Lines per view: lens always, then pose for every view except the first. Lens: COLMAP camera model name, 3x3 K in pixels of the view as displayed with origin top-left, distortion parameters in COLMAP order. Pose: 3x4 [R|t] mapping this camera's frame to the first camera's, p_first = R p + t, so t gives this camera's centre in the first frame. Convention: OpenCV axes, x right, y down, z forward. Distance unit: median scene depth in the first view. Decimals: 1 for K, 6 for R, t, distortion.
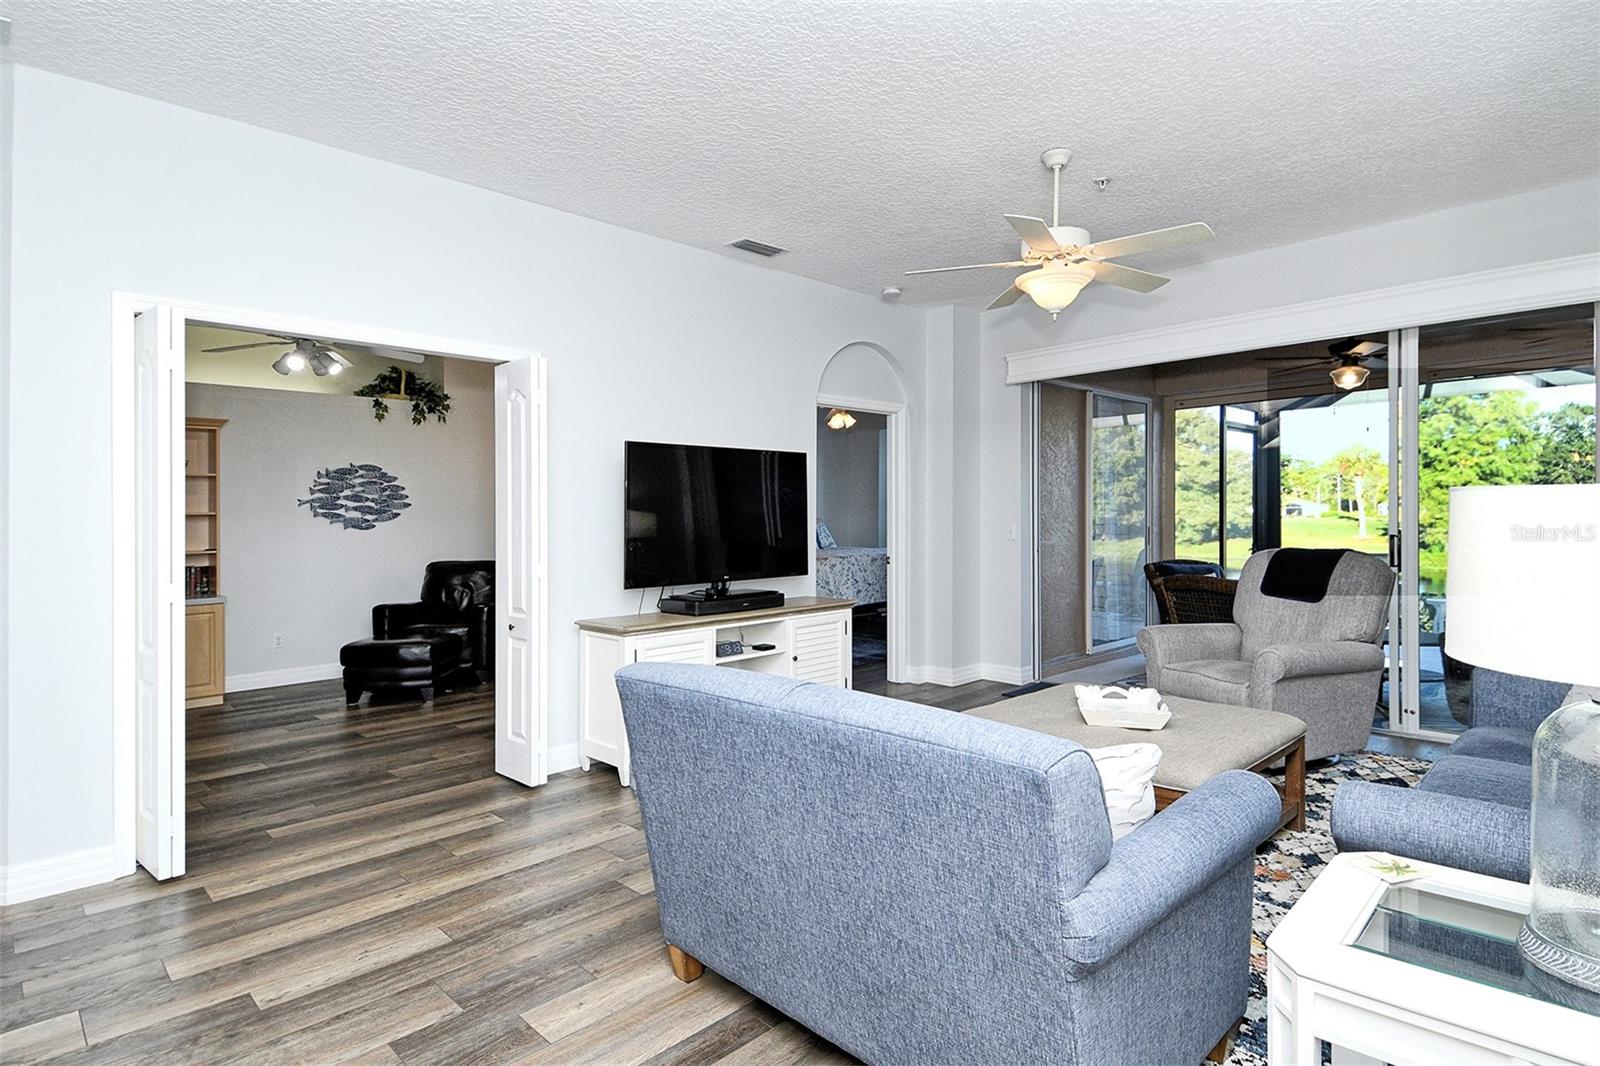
lens RADIAL K [[818.7, 0, 795.0], [0, 818.7, 530.7], [0, 0, 1]] dist [-0.005503, -0.002119]
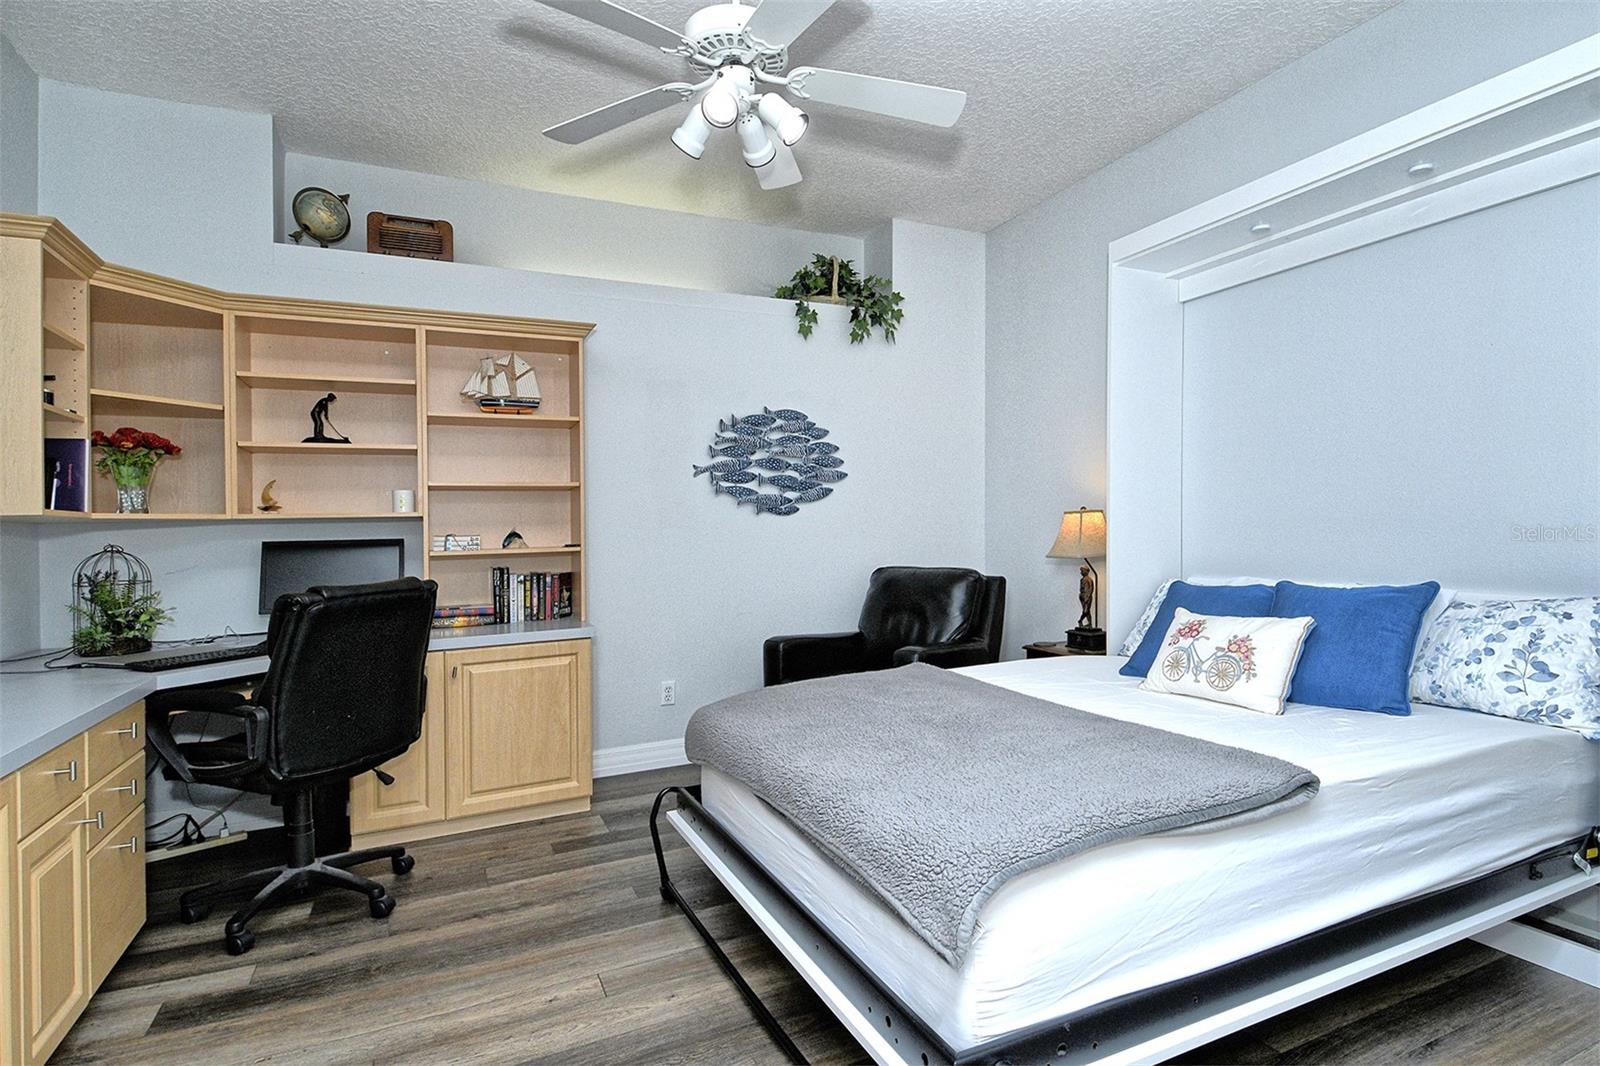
lens RADIAL K [[818.7, 0, 804.9], [0, 818.7, 533.9], [0, 0, 1]] dist [-0.005503, -0.002119]
pose [[0.941627, -0.009492, -0.336523, -0.305760], [0.009394, 0.999954, -0.001920, 0.014305], [0.336526, -0.001354, 0.941673, 0.425050]]
